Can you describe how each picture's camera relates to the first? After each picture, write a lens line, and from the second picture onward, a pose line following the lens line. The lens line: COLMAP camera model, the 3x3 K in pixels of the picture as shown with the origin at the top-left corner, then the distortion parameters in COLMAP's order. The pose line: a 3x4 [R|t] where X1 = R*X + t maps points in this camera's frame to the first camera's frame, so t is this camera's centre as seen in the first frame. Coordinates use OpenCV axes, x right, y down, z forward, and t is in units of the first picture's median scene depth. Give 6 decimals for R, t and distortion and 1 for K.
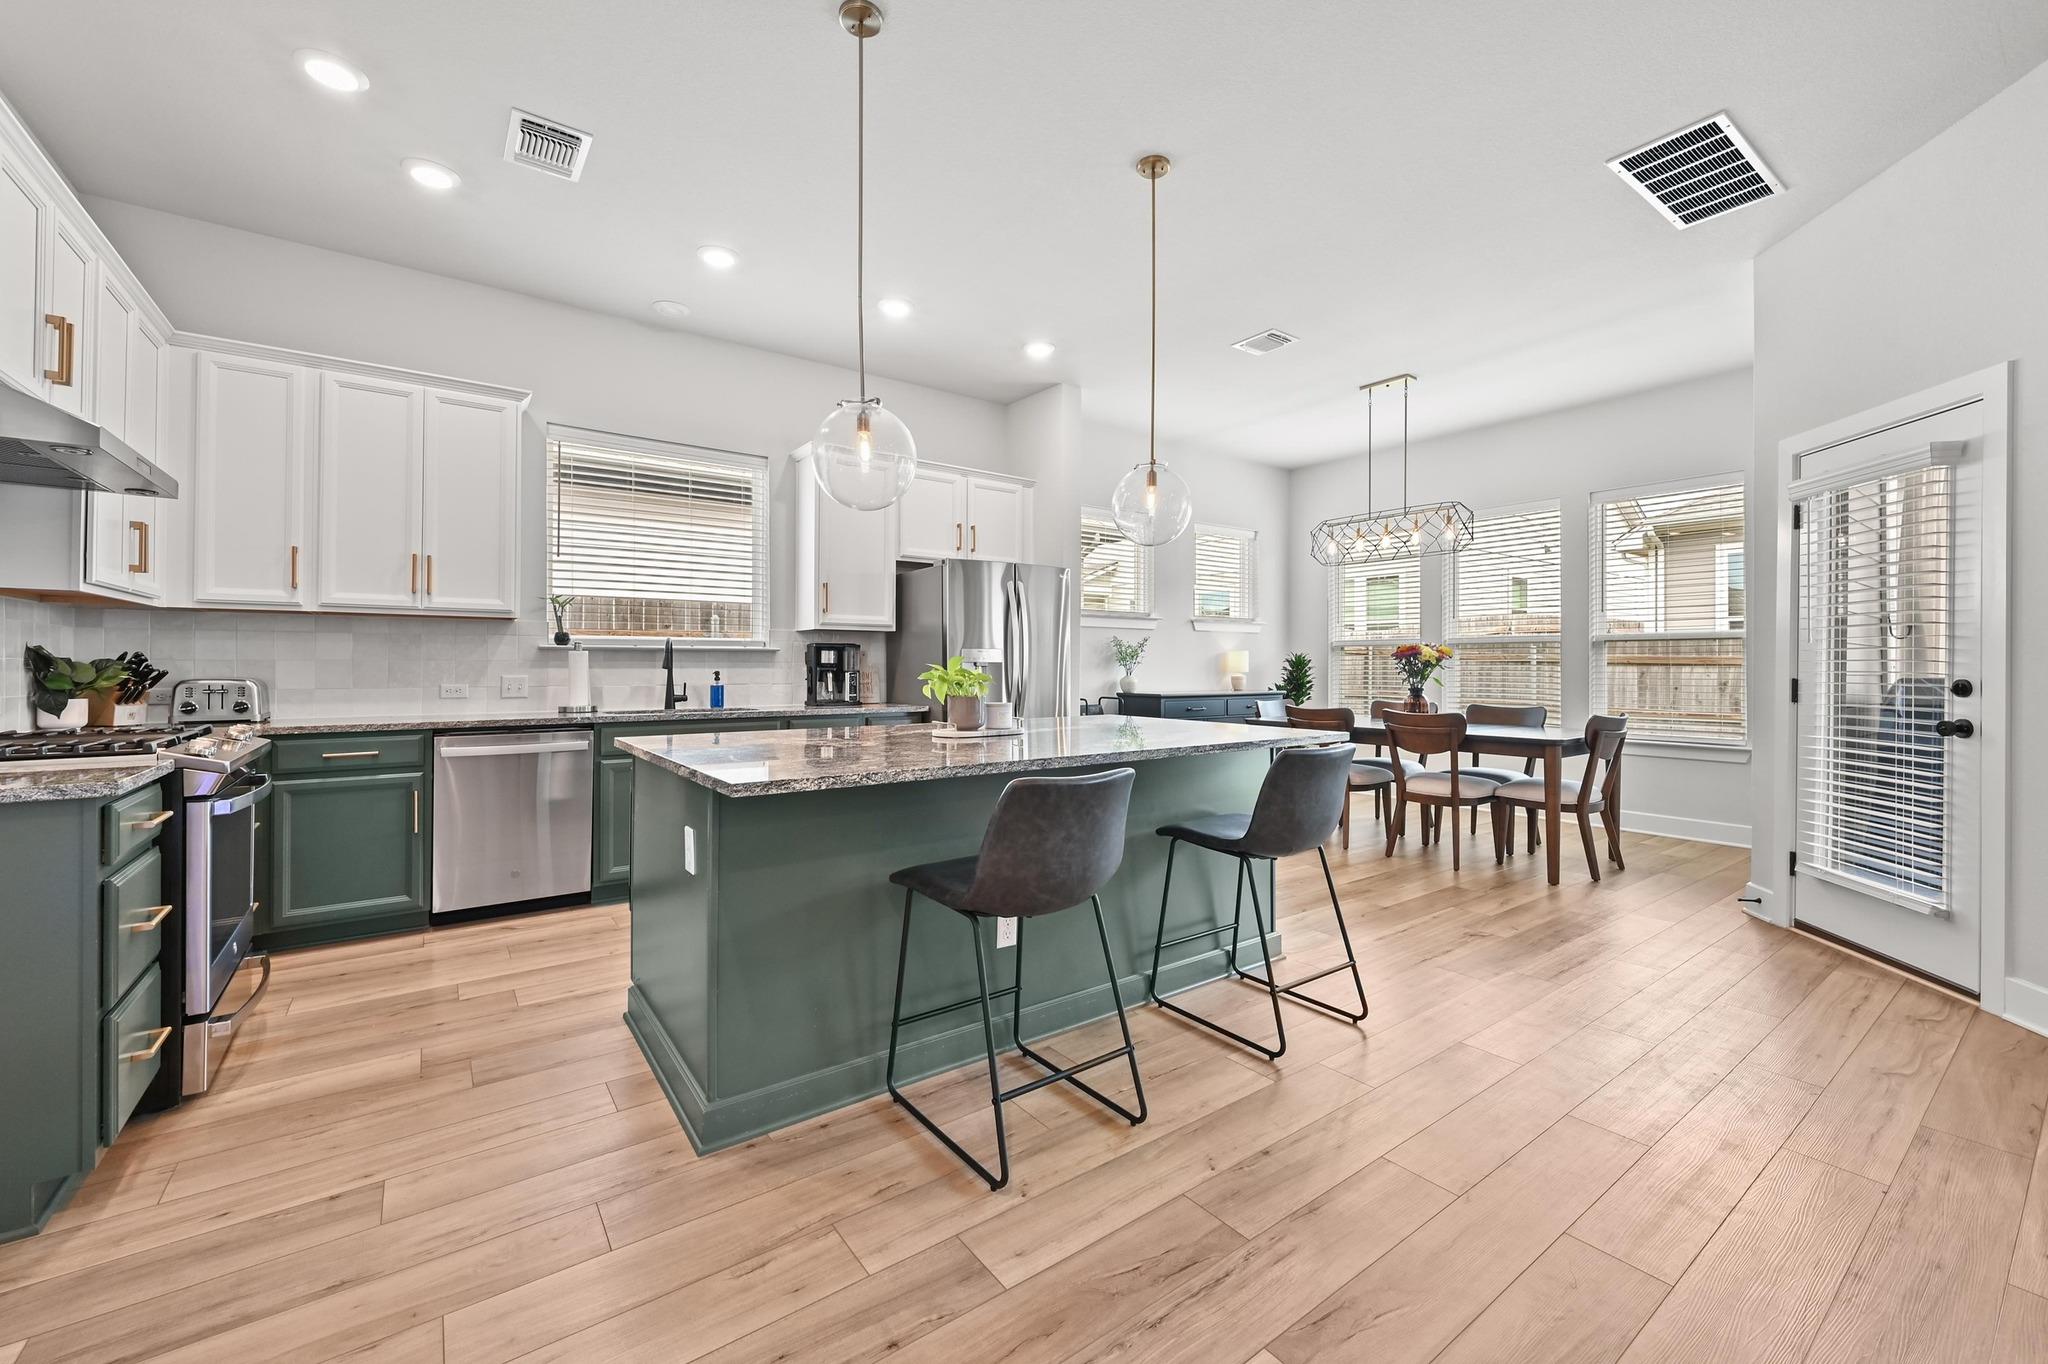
lens RADIAL K [[813.7, 0, 1024.9], [0, 813.7, 671.0], [0, 0, 1]] dist [0.000188, -0.000069]
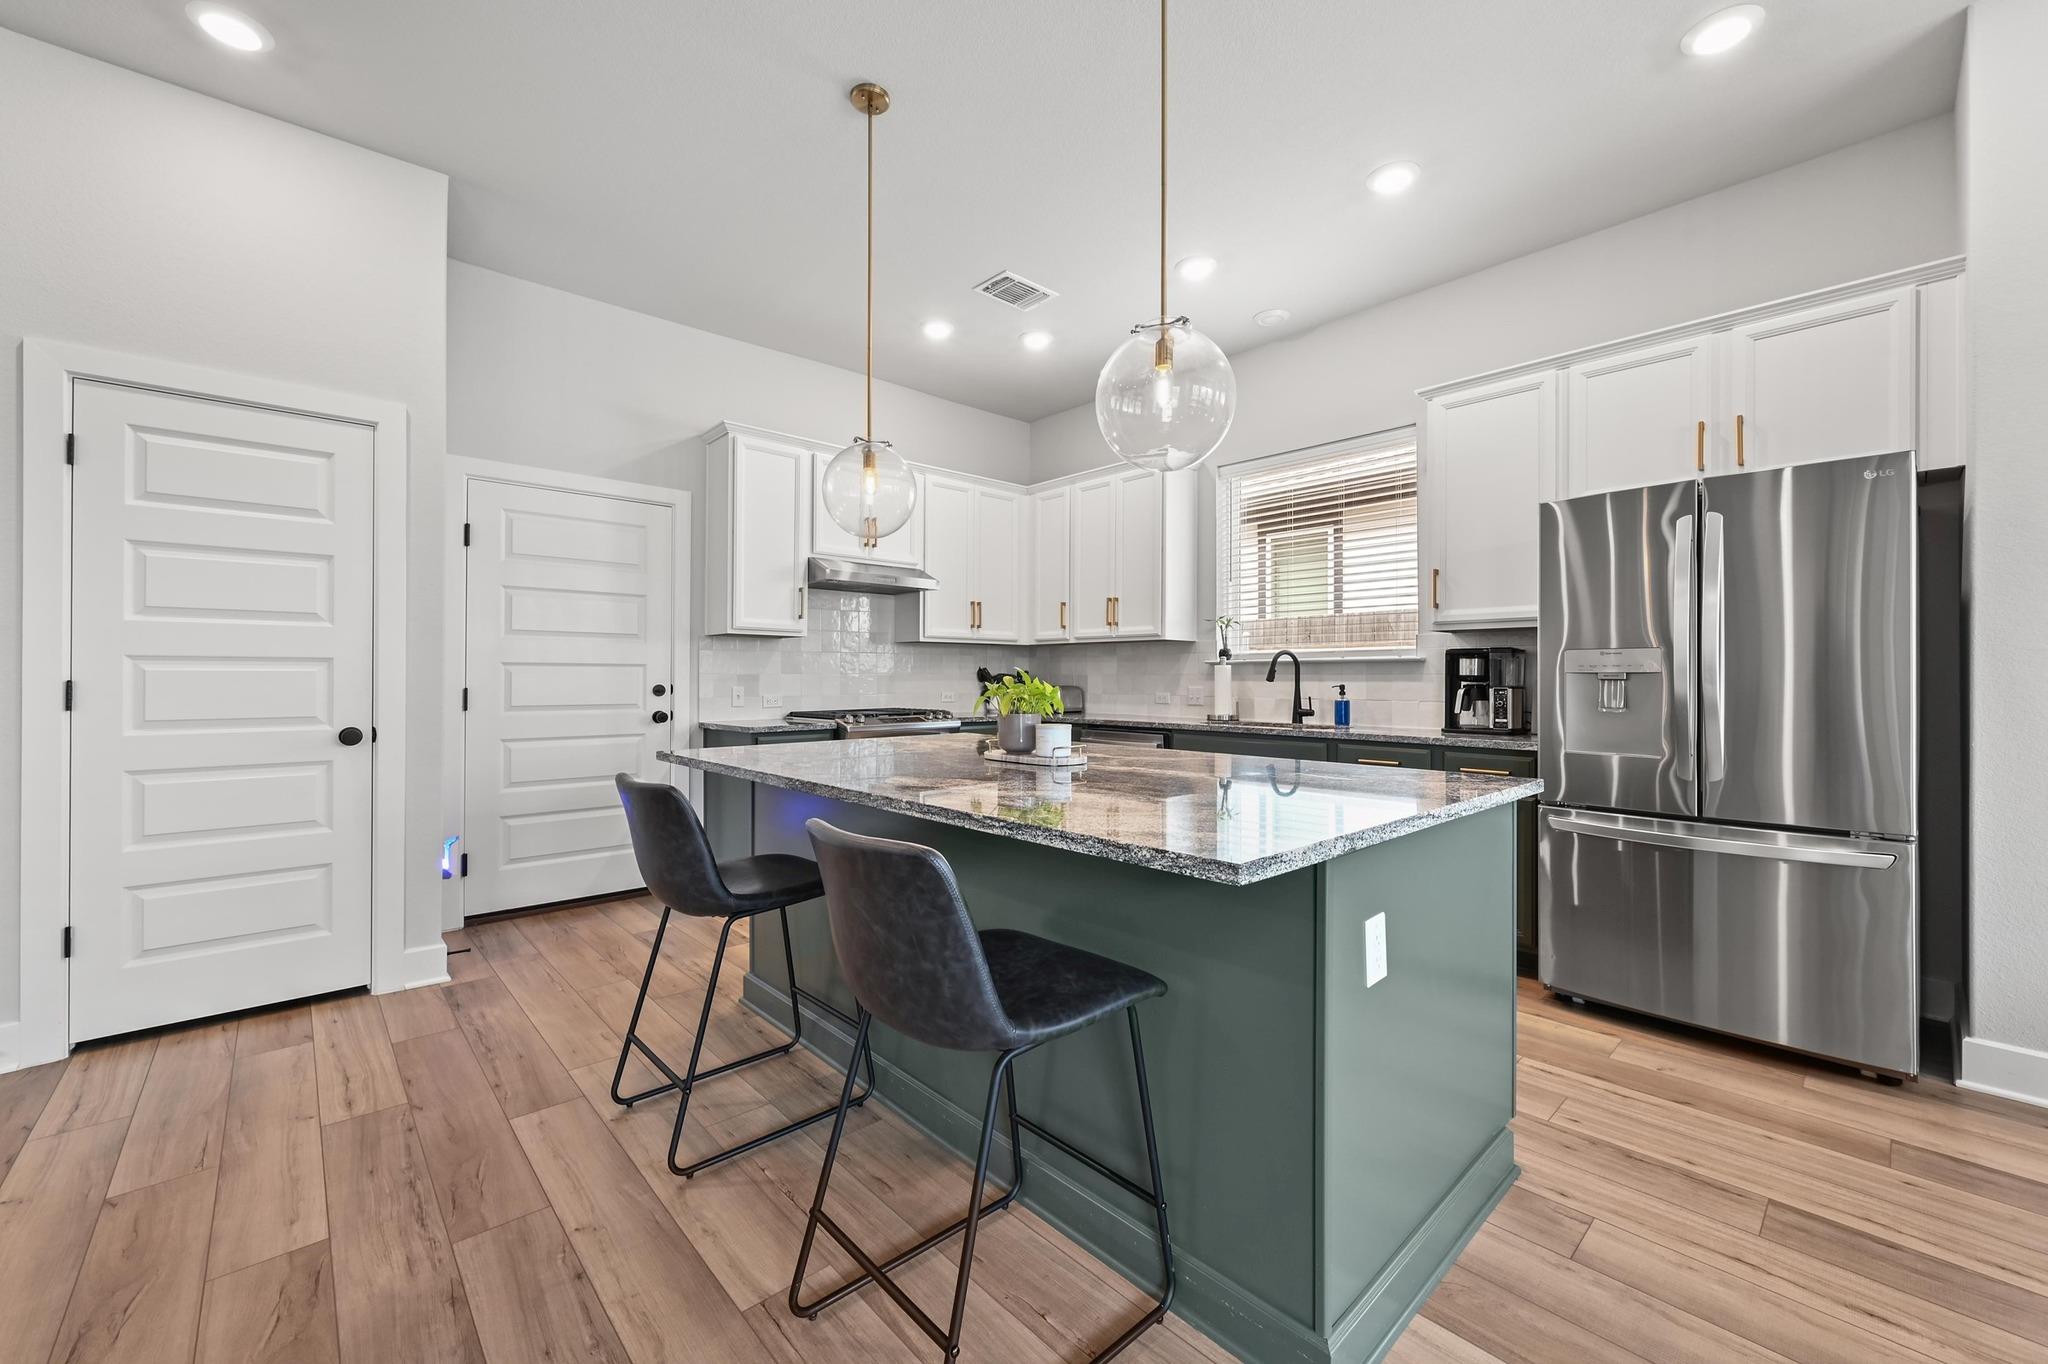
lens RADIAL K [[813.7, 0, 1024.9], [0, 813.7, 671.0], [0, 0, 1]] dist [0.000188, -0.000069]
pose [[0.110112, -0.010451, -0.993864, 0.539643], [-0.008502, 0.999898, -0.011456, -0.001936], [0.993883, 0.009712, 0.110012, 0.628519]]
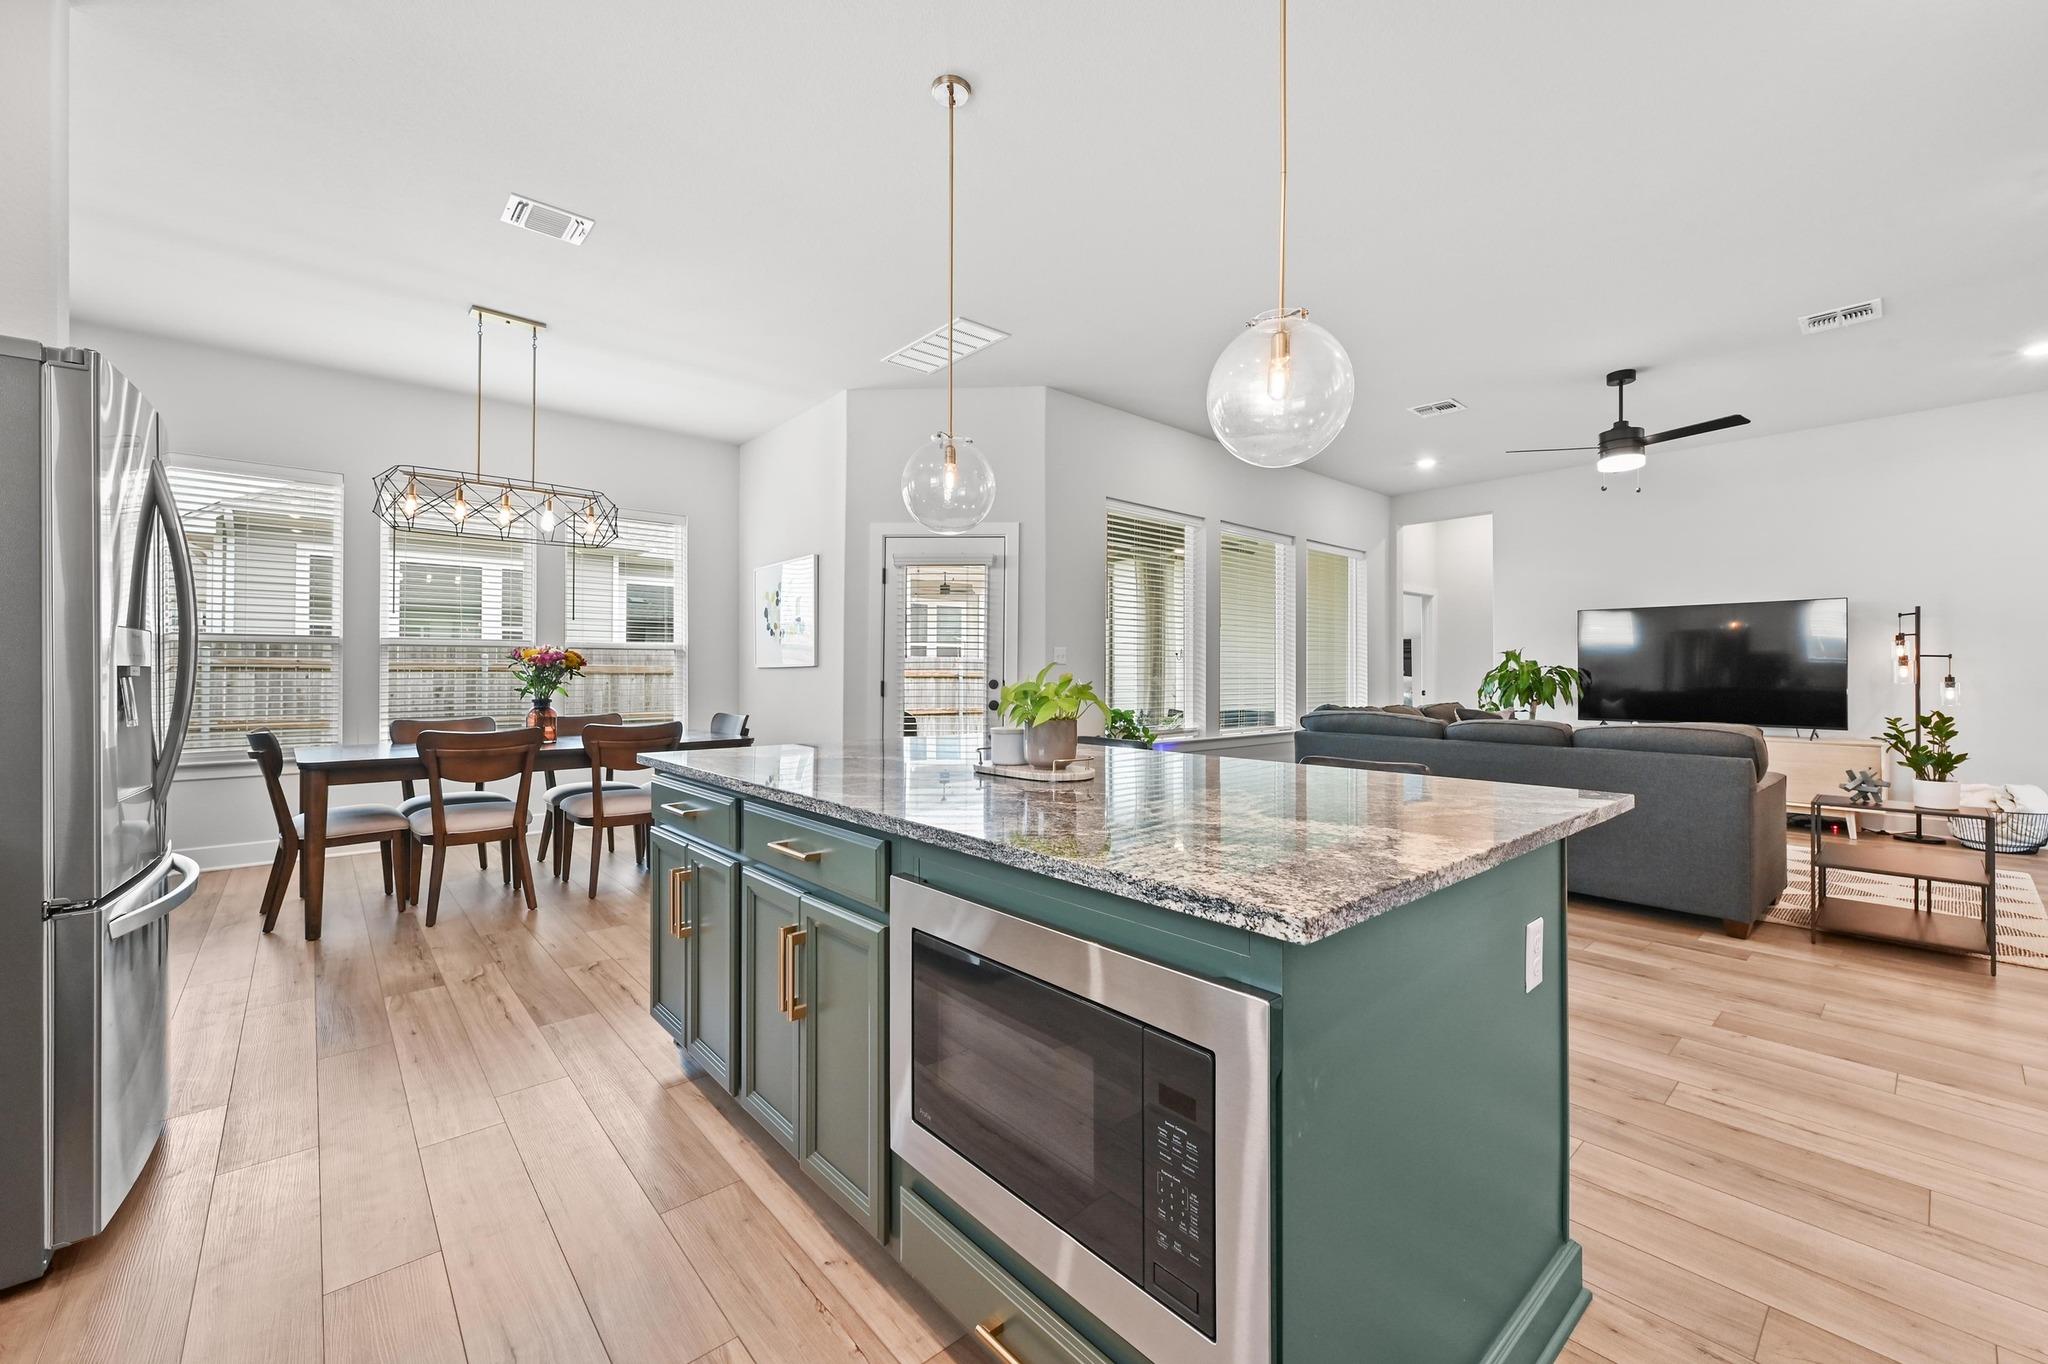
lens RADIAL K [[831.0, 0, 1023.4], [0, 831.0, 672.4], [0, 0, 1]] dist [-0.000356, -0.000066]
pose [[-0.089981, -0.002896, 0.995939, -0.534409], [0.007008, 0.999969, 0.003541, -0.008139], [-0.995919, 0.007298, -0.089958, 0.750157]]
